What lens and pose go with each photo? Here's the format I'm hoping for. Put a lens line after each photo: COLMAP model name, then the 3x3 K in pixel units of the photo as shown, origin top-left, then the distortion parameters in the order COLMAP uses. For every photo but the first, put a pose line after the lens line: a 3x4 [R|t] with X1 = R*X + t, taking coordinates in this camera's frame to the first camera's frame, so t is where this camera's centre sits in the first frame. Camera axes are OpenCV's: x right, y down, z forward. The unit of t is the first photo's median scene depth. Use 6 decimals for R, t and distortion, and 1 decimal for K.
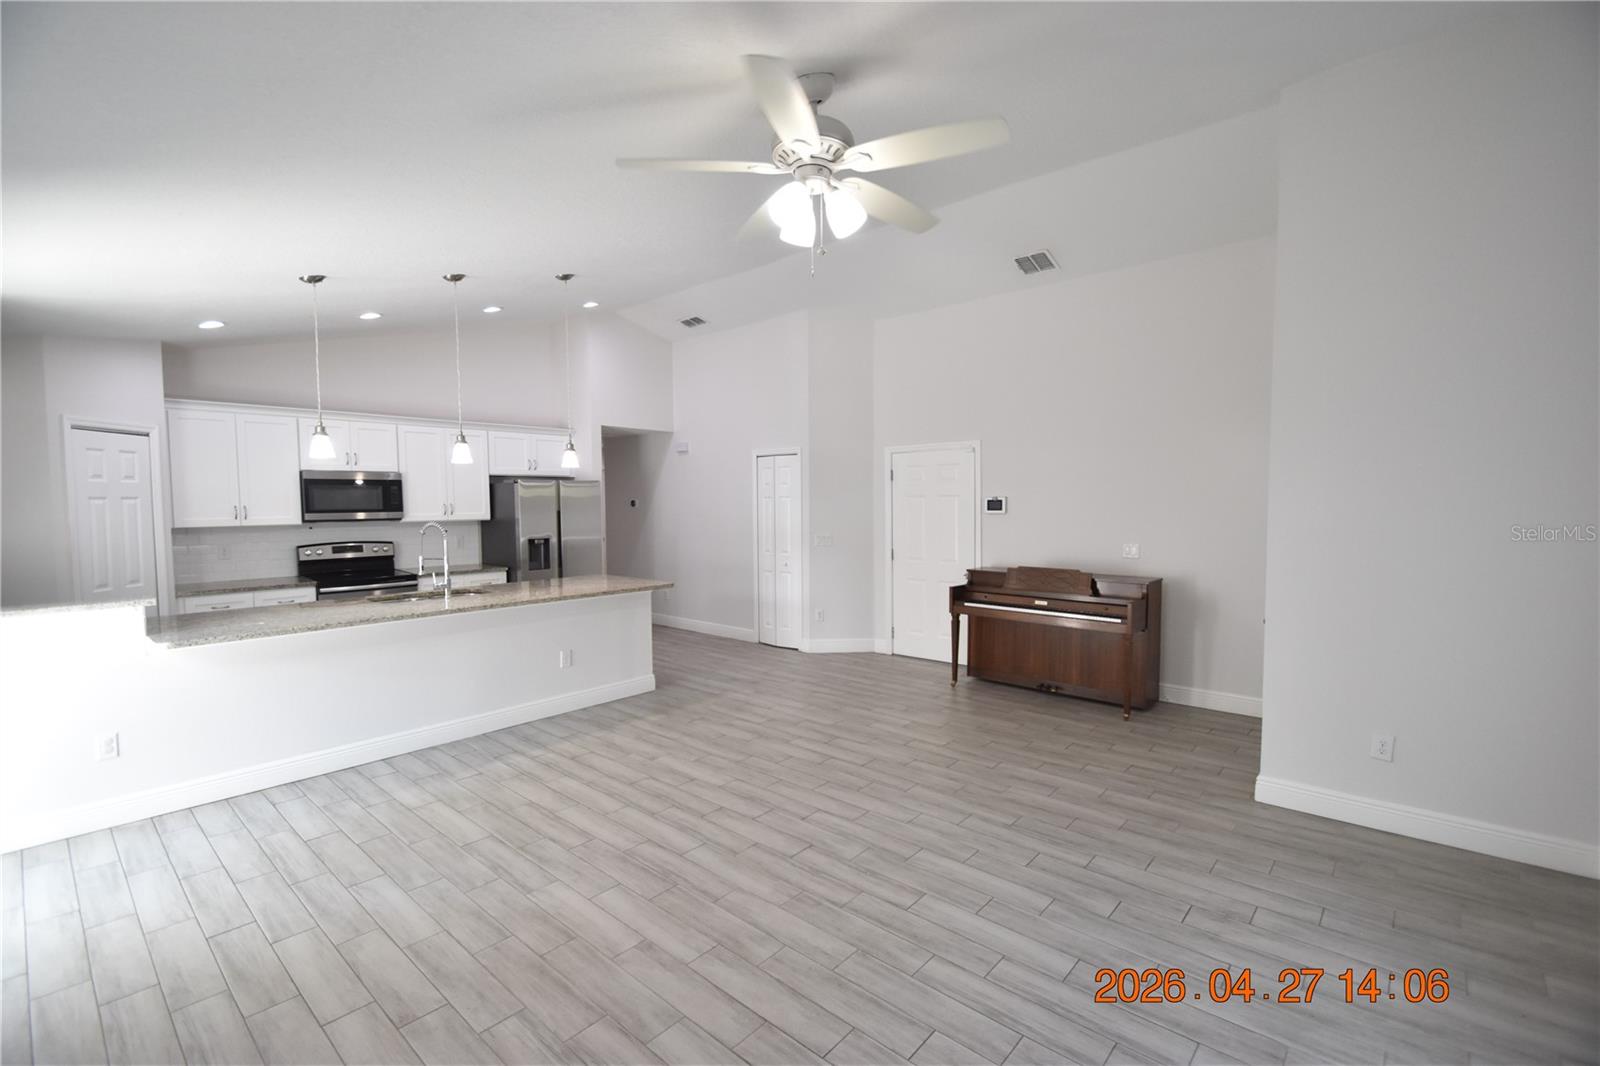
lens RADIAL K [[698.6, 0, 795.7], [0, 698.6, 543.6], [0, 0, 1]] dist [0.010200, -0.014203]
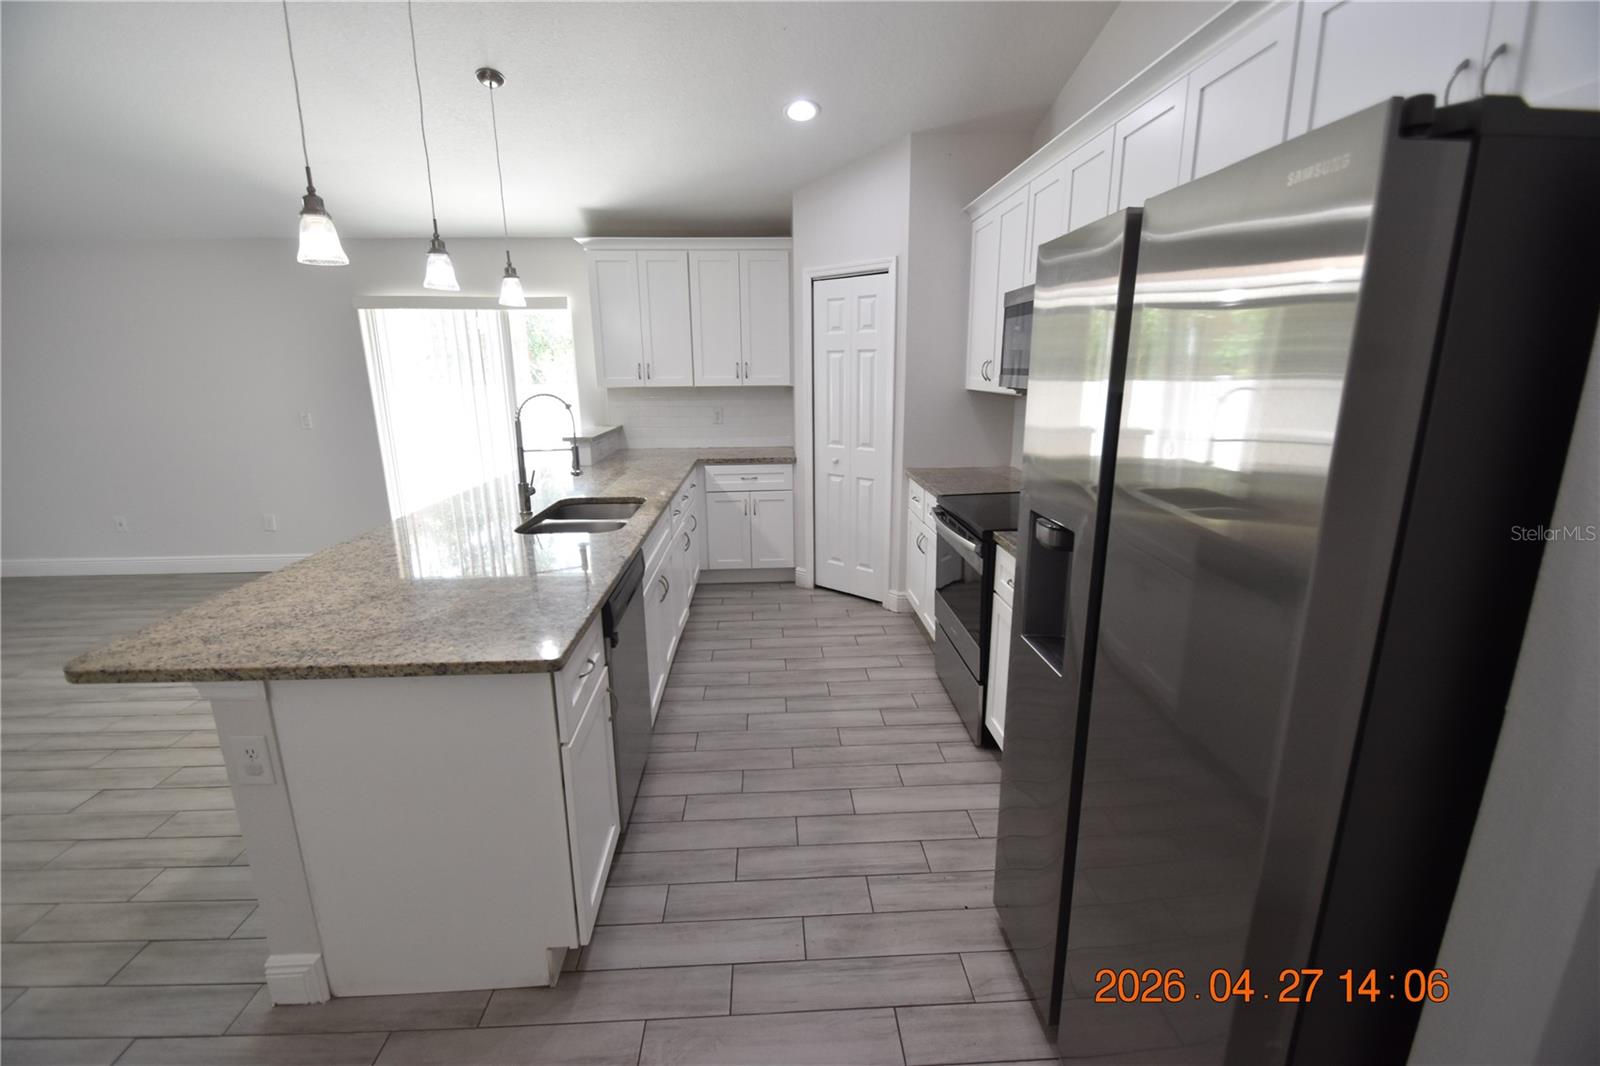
lens RADIAL K [[698.6, 0, 796.7], [0, 698.6, 541.7], [0, 0, 1]] dist [0.010200, -0.014203]
pose [[-0.710814, 0.183645, -0.678983, -0.221319], [-0.032095, 0.955841, 0.292127, -0.084530], [0.702648, 0.229440, -0.673531, 1.492987]]
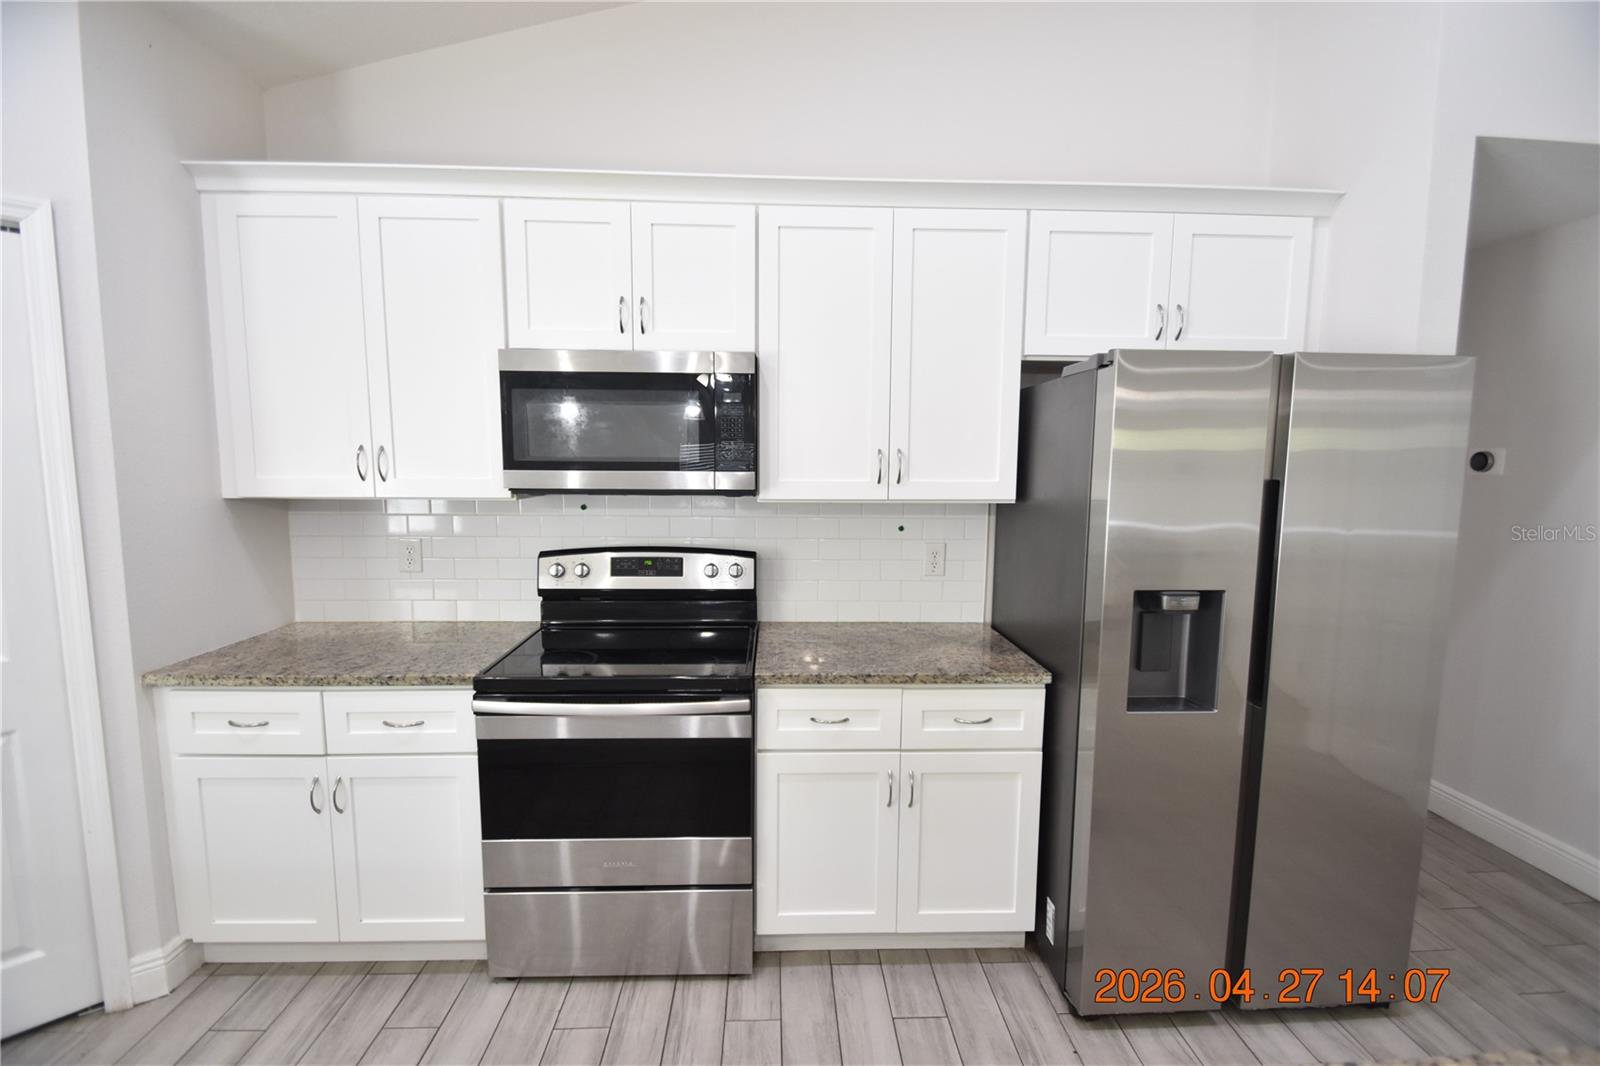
lens RADIAL K [[698.6, 0, 799.2], [0, 698.6, 542.8], [0, 0, 1]] dist [0.010200, -0.014203]
pose [[0.699087, 0.092853, -0.708982, -0.391369], [-0.059298, 0.995646, 0.071926, -0.046952], [0.712573, -0.008241, 0.701549, 0.994449]]
